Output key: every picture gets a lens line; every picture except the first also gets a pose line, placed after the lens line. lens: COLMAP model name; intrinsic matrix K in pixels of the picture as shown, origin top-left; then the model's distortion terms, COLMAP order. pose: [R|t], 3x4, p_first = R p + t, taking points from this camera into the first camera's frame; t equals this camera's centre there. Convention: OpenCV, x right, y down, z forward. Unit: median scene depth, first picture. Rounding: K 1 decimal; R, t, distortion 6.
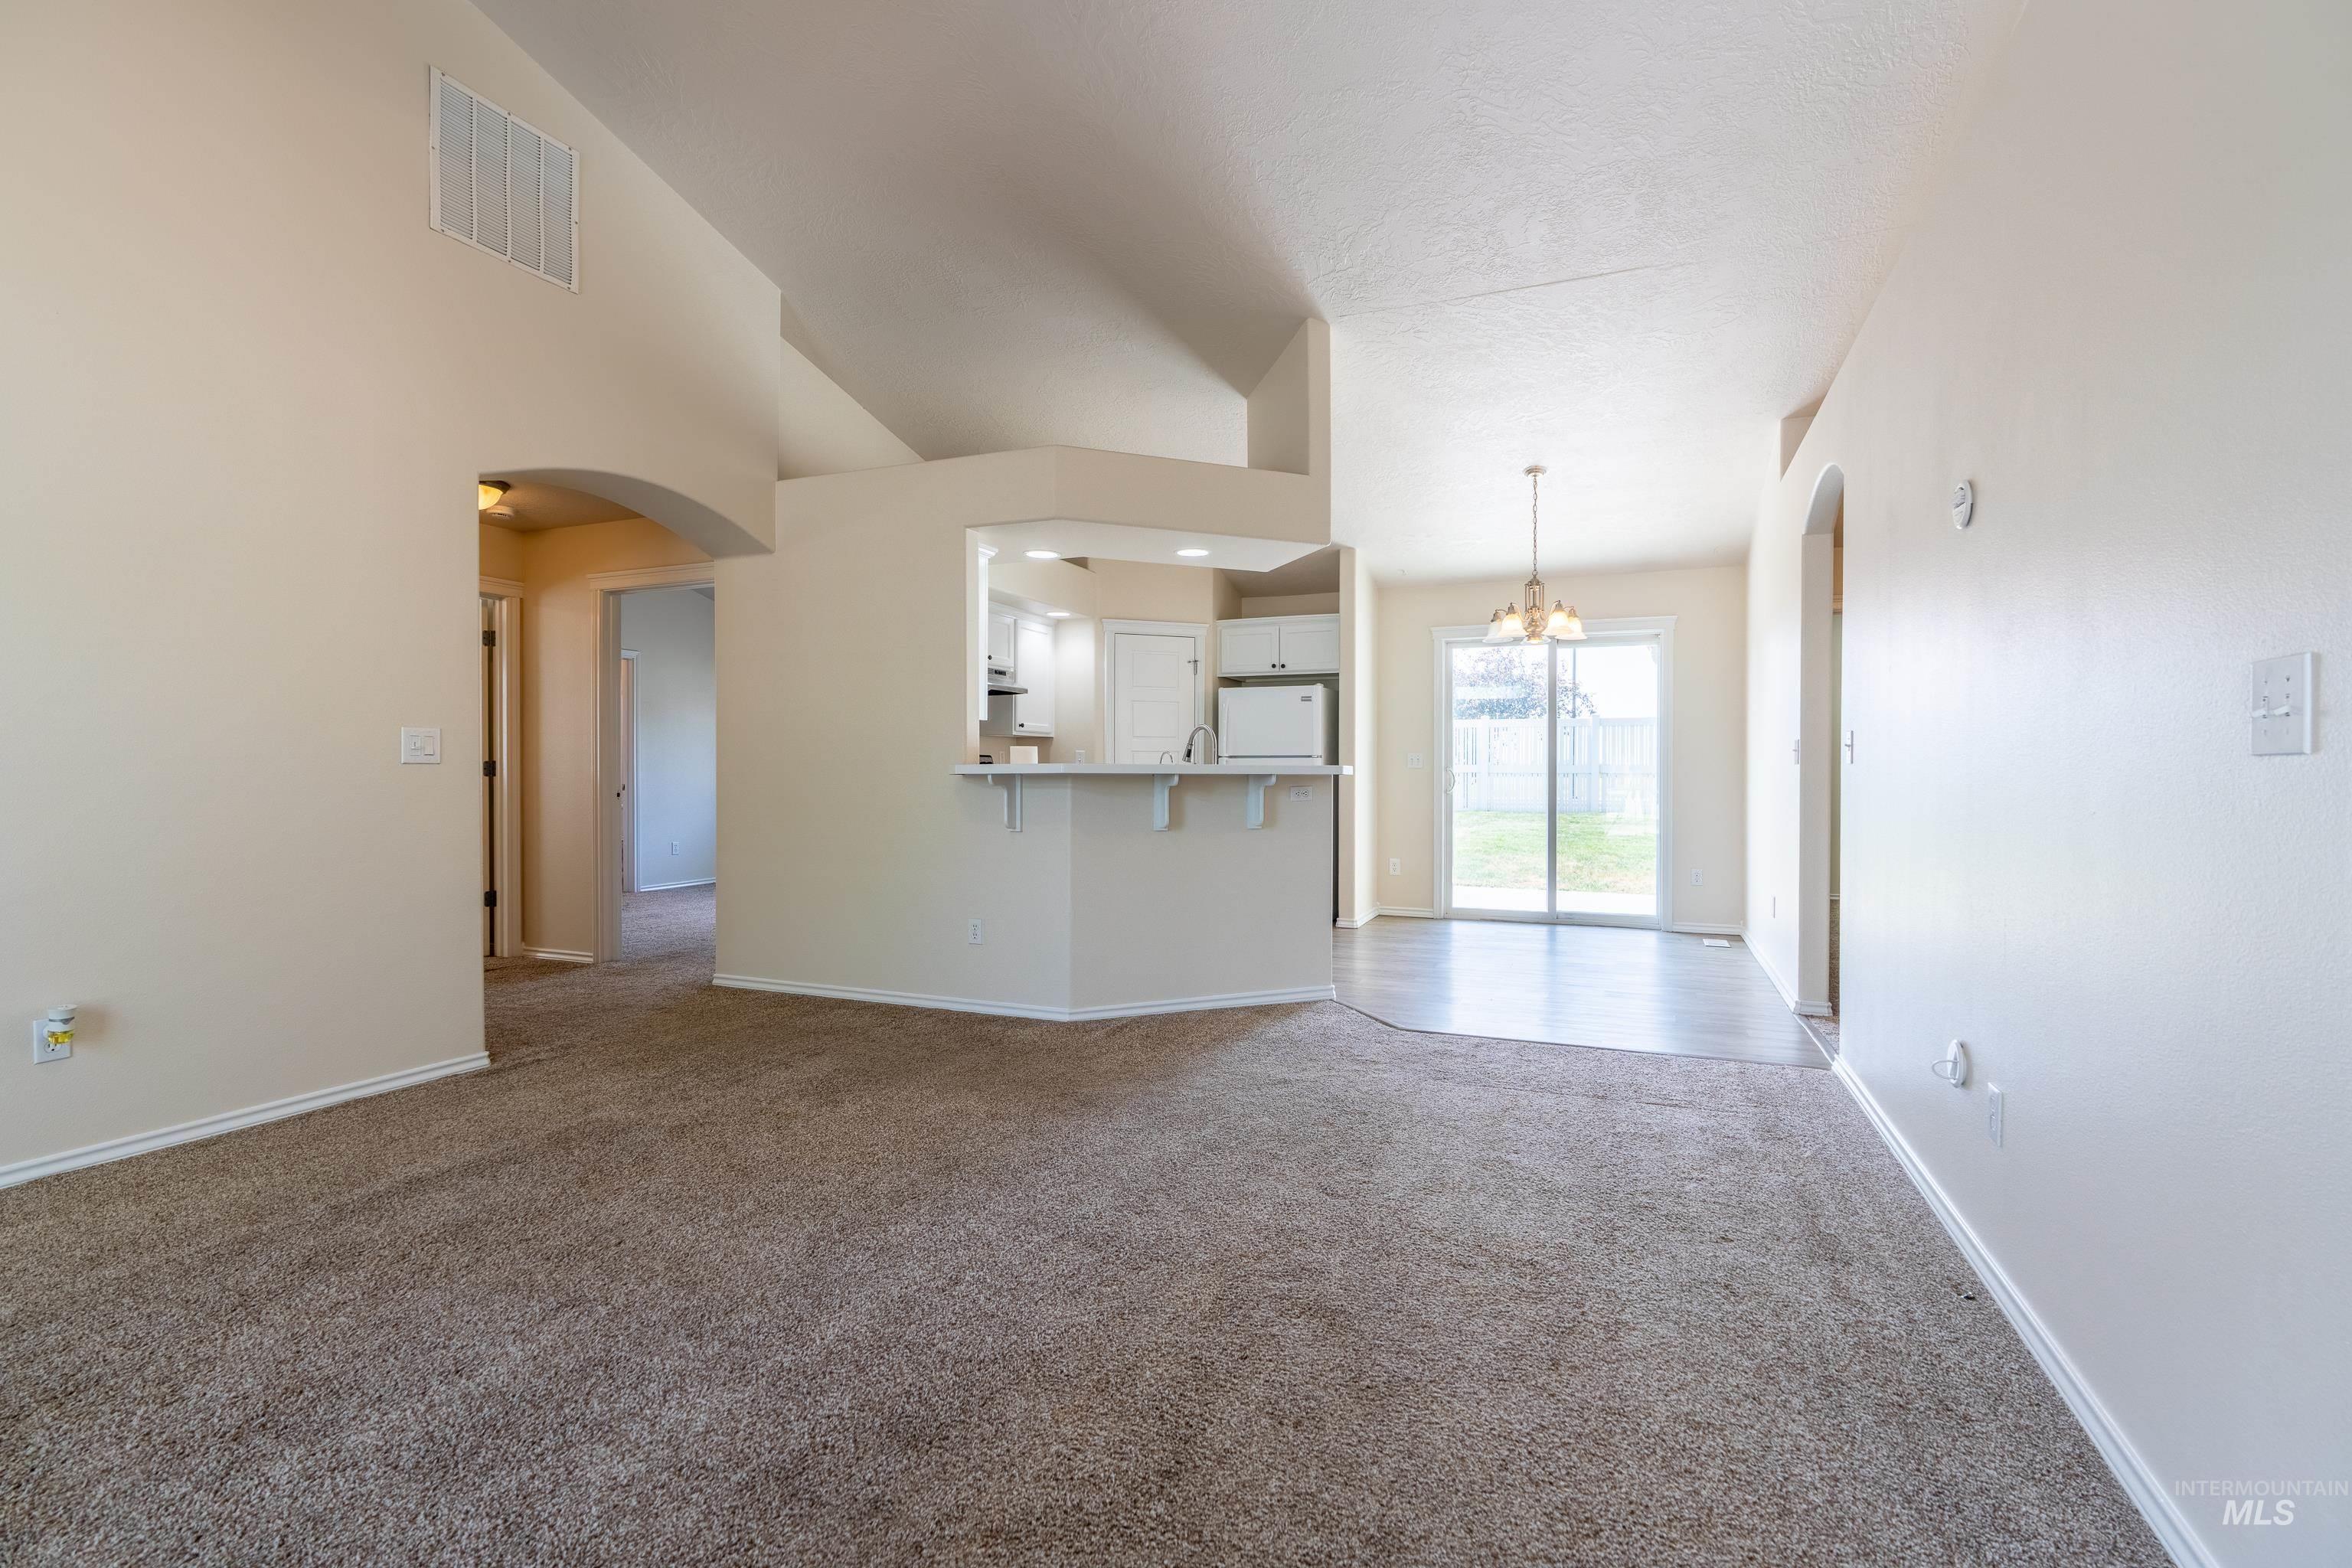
lens RADIAL K [[1046.8, 0, 1176.0], [0, 1046.8, 784.0], [0, 0, 1]] dist [-0.000581, 0.000091]
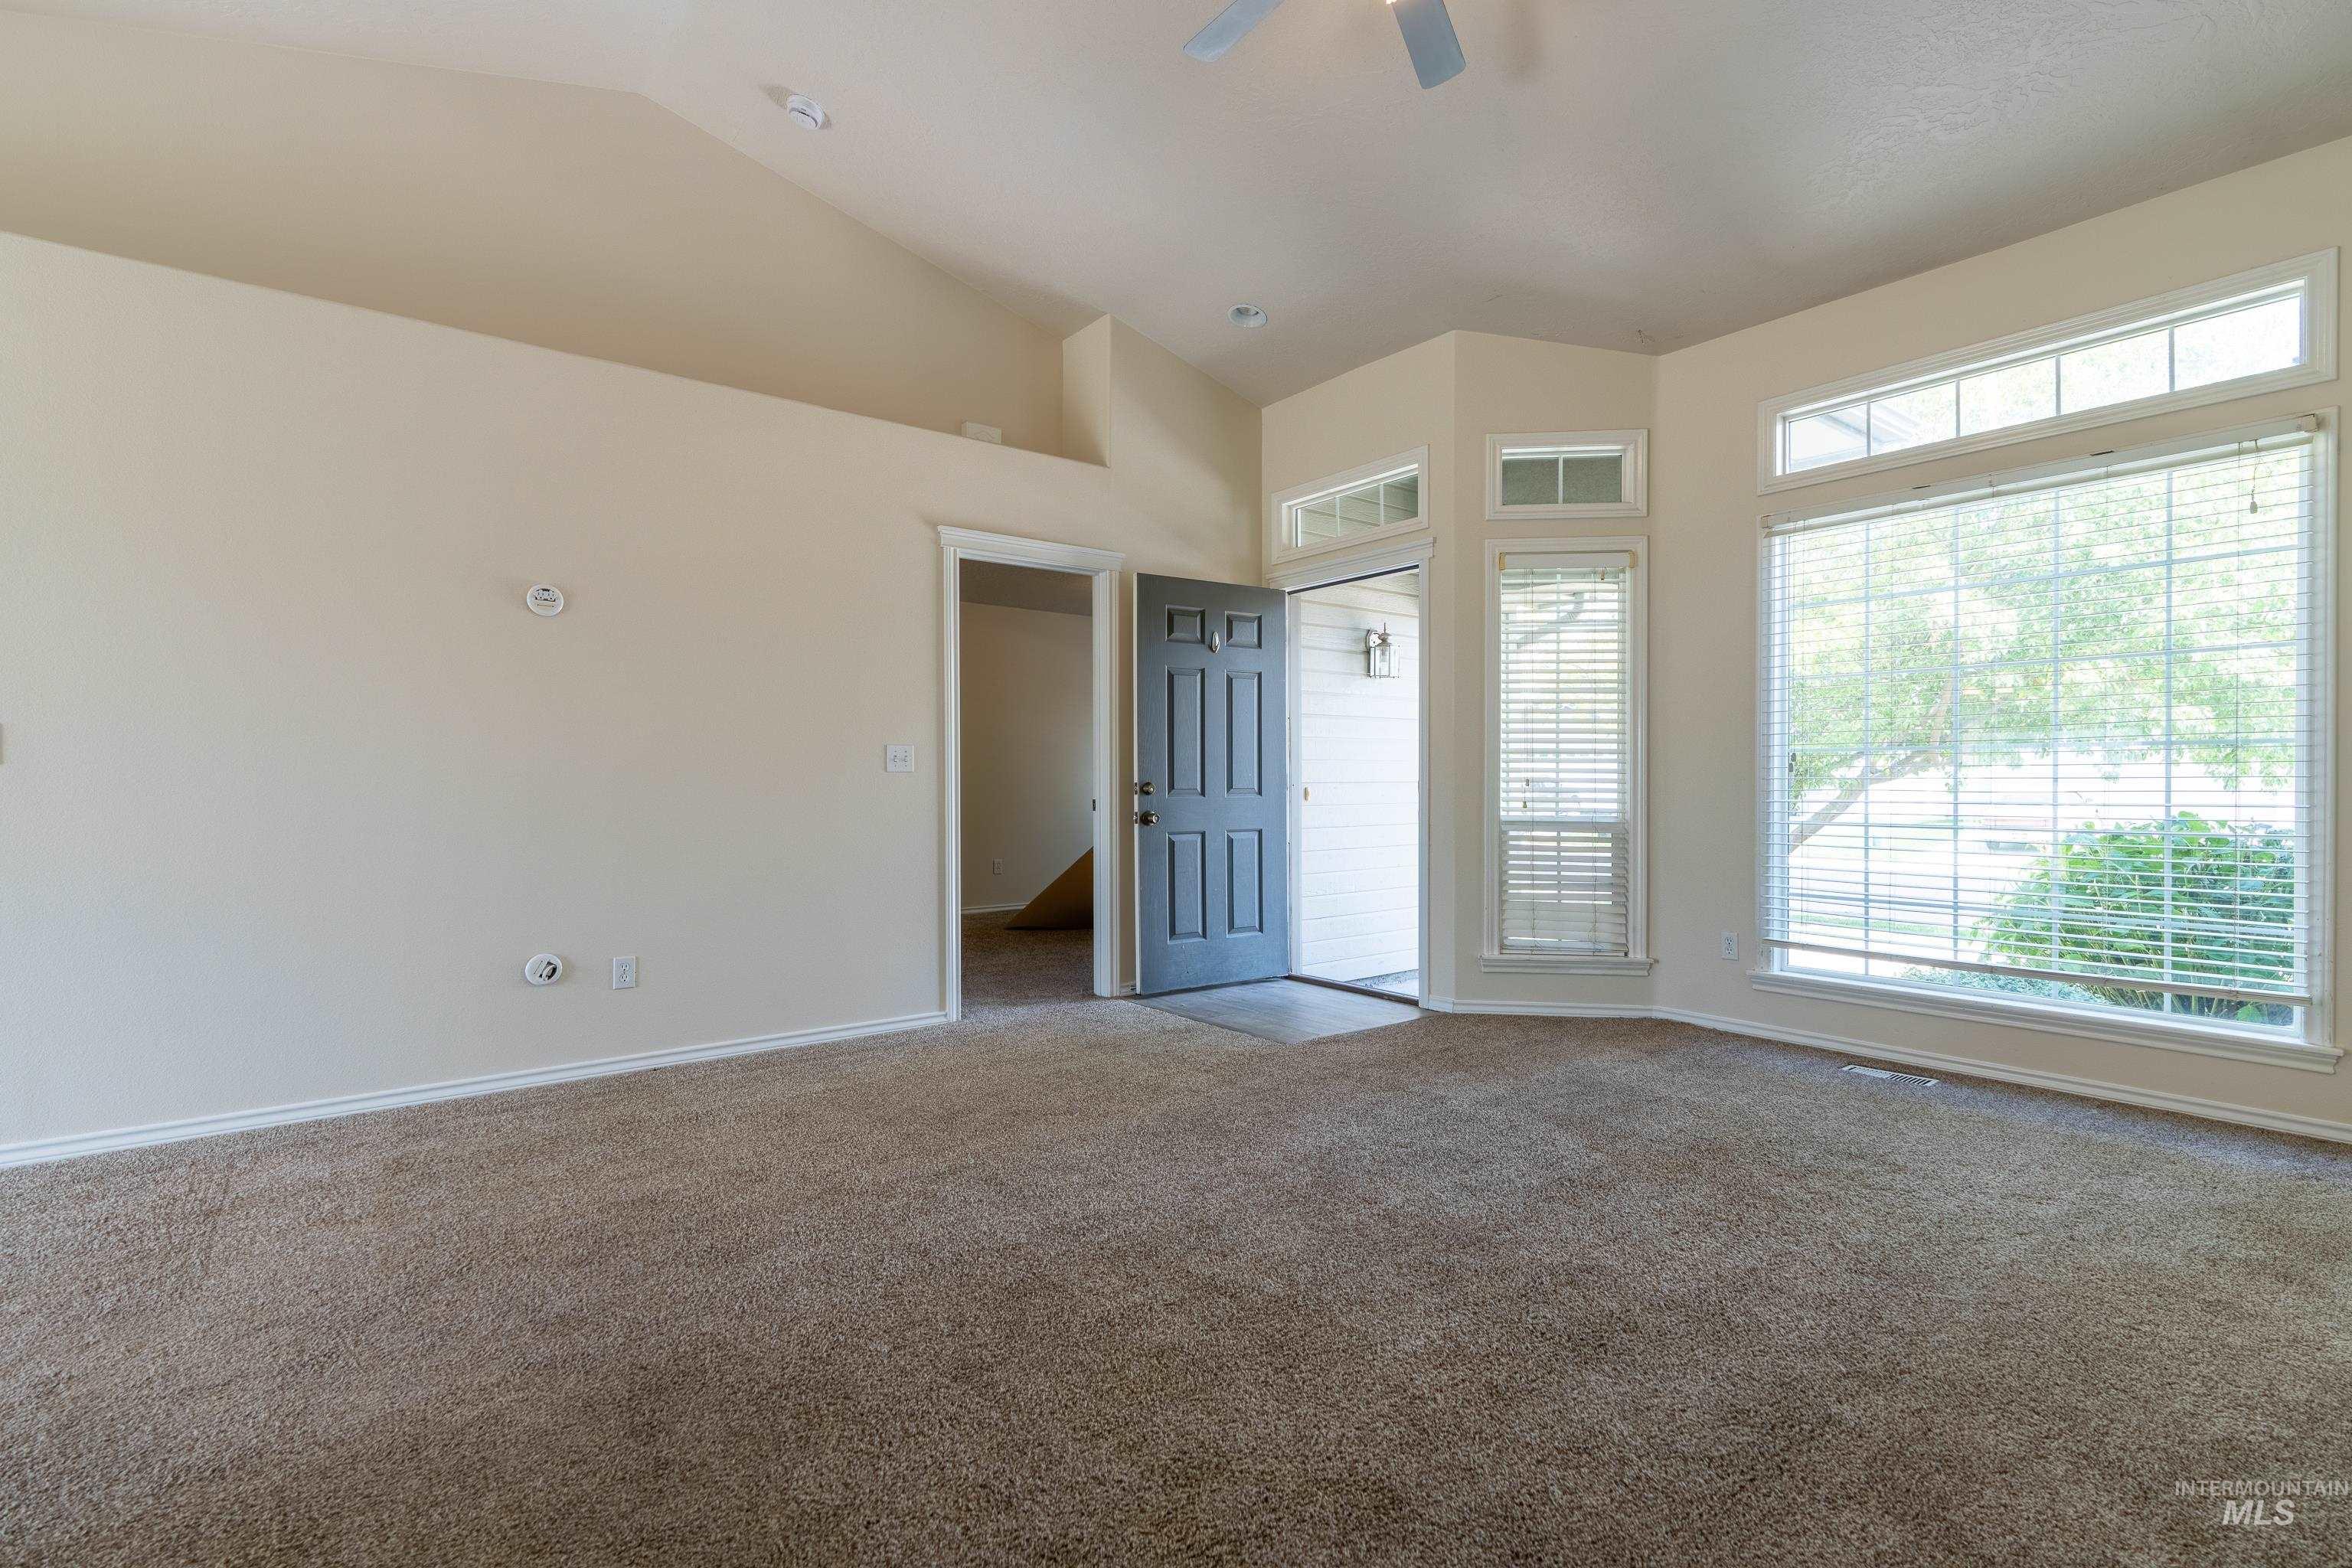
lens RADIAL K [[1076.4, 0, 1161.5], [0, 1076.4, 774.5], [0, 0, 1]] dist [-0.001070, 0.001660]
pose [[-0.856737, 0.001424, 0.515751, -0.391114], [0.005106, 0.999971, 0.005720, -0.006419], [-0.515728, 0.007534, -0.856719, 0.894873]]
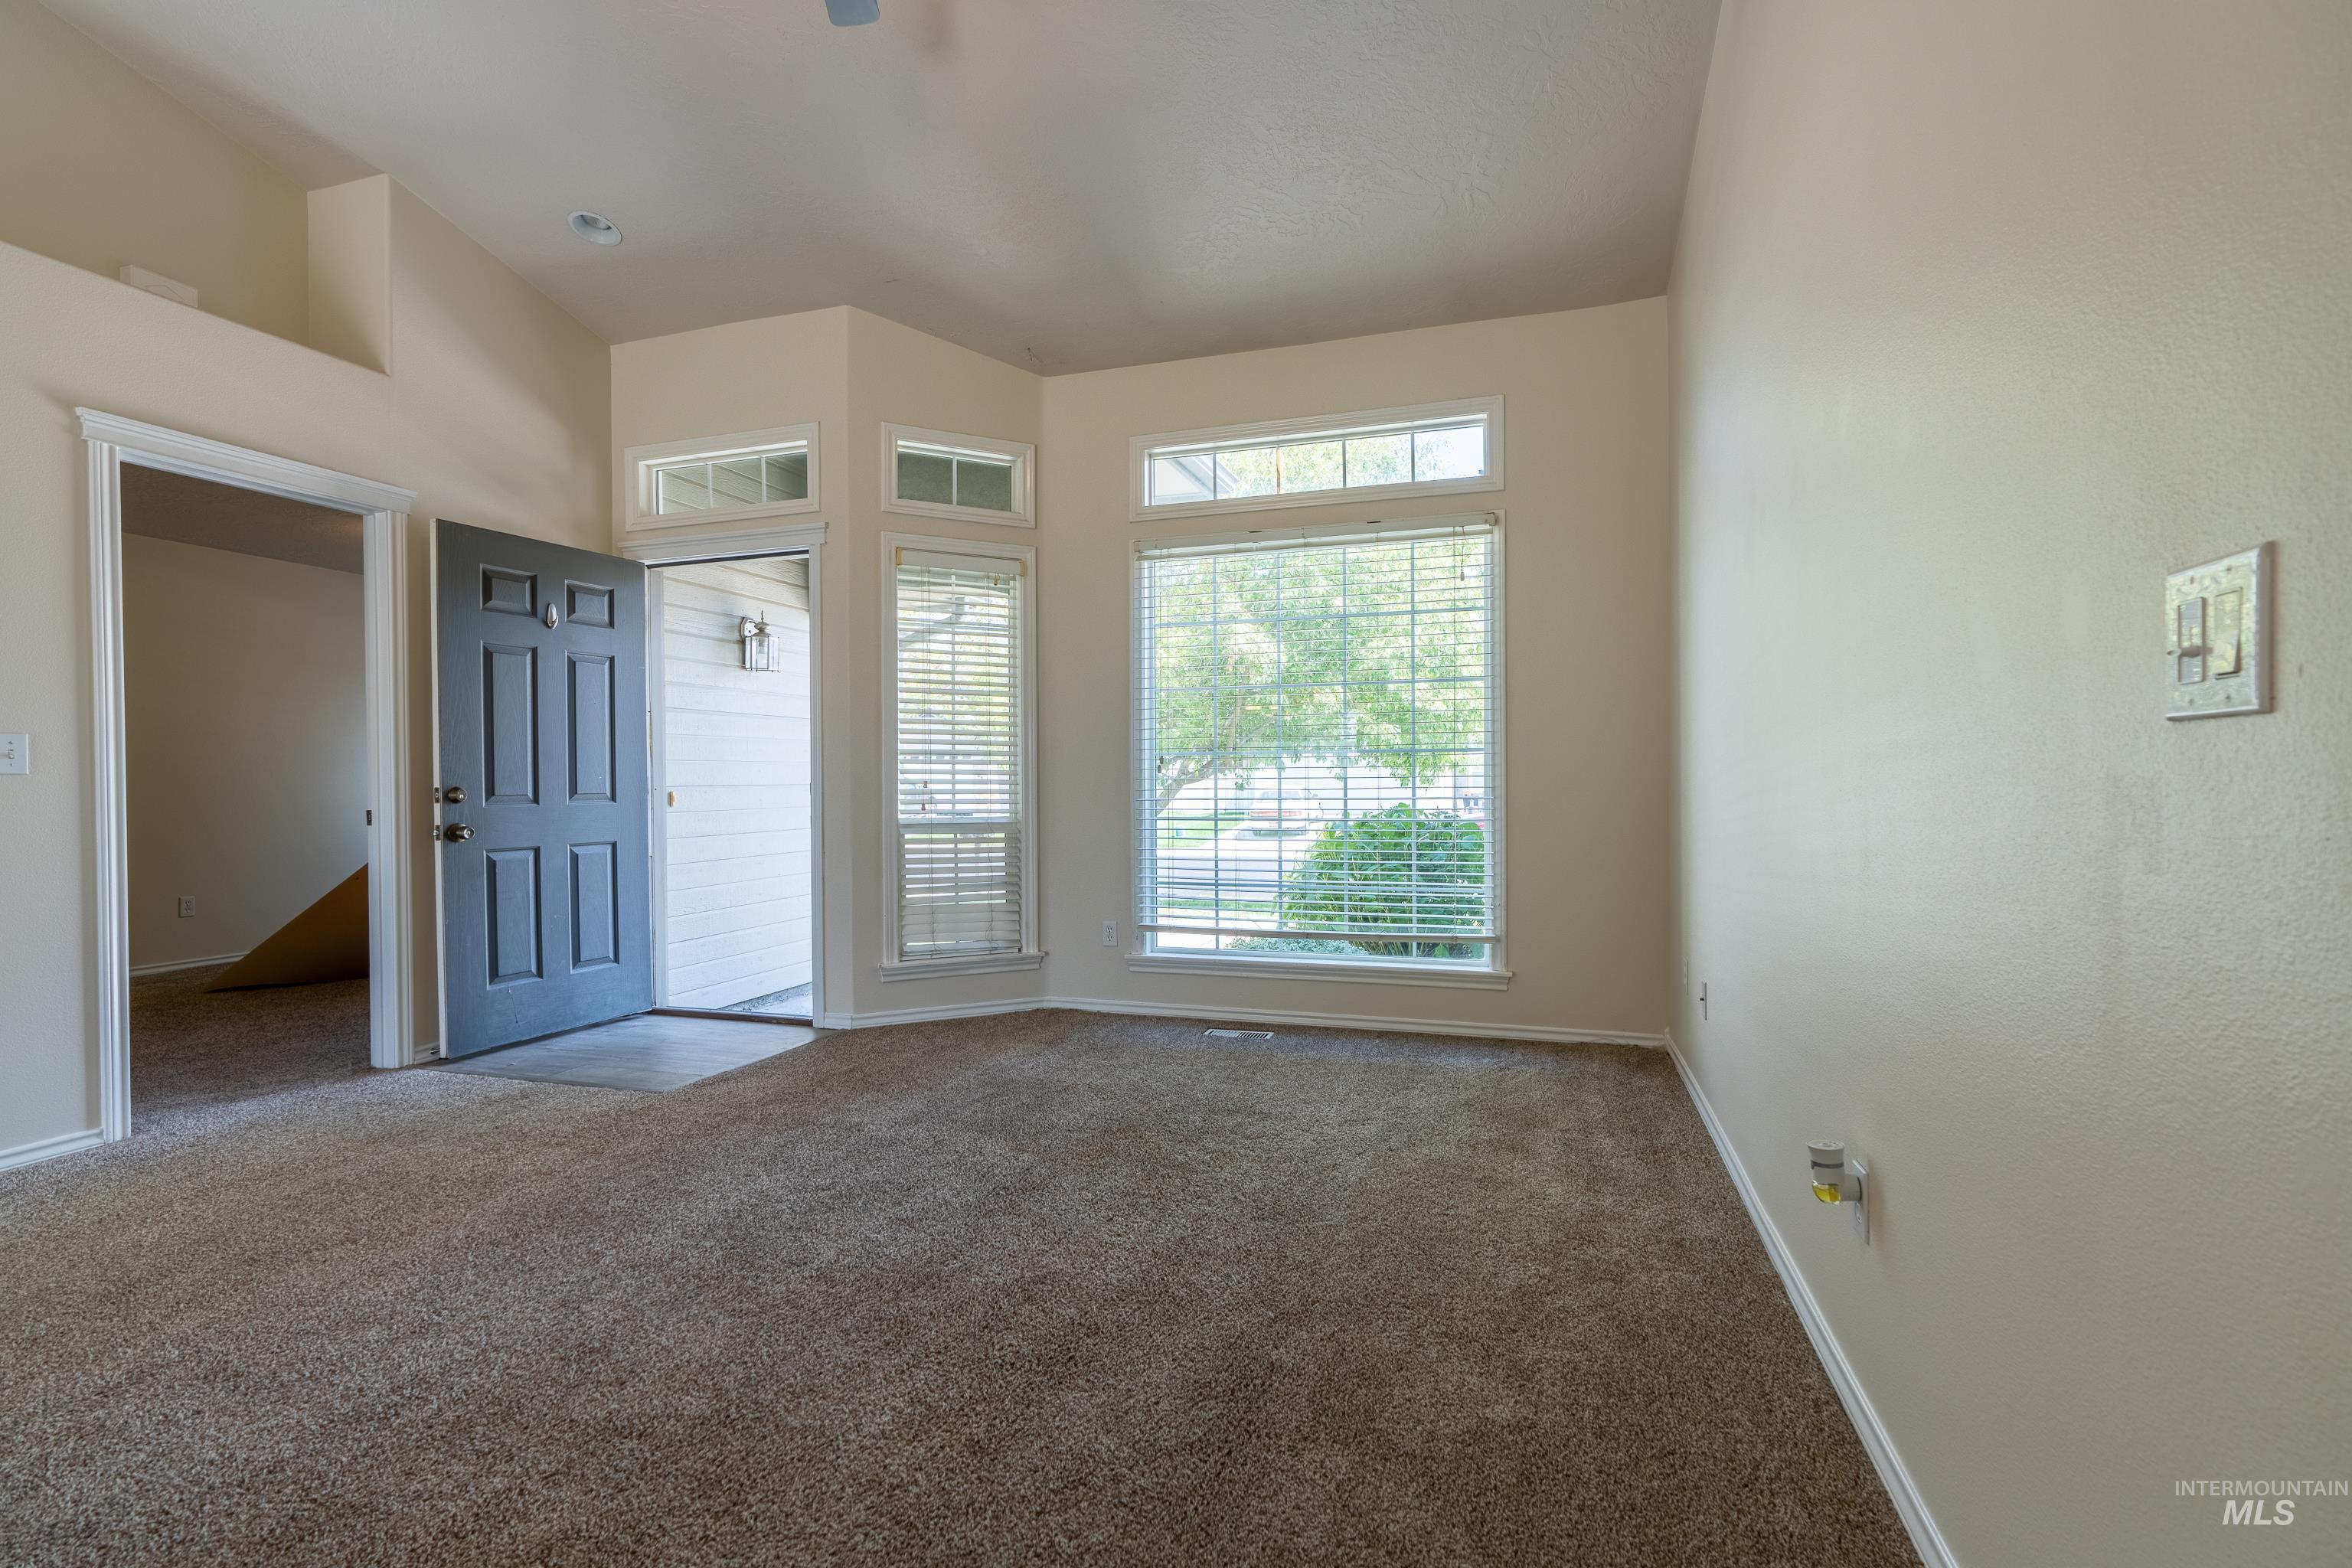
lens RADIAL K [[1076.5, 0, 1181.4], [0, 1076.5, 782.0], [0, 0, 1]] dist [-0.000750, 0.002138]
pose [[-0.998071, 0.004286, -0.061937, -0.344485], [0.003500, 0.999912, 0.012792, -0.005509], [0.061986, 0.012550, -0.997998, 0.861697]]
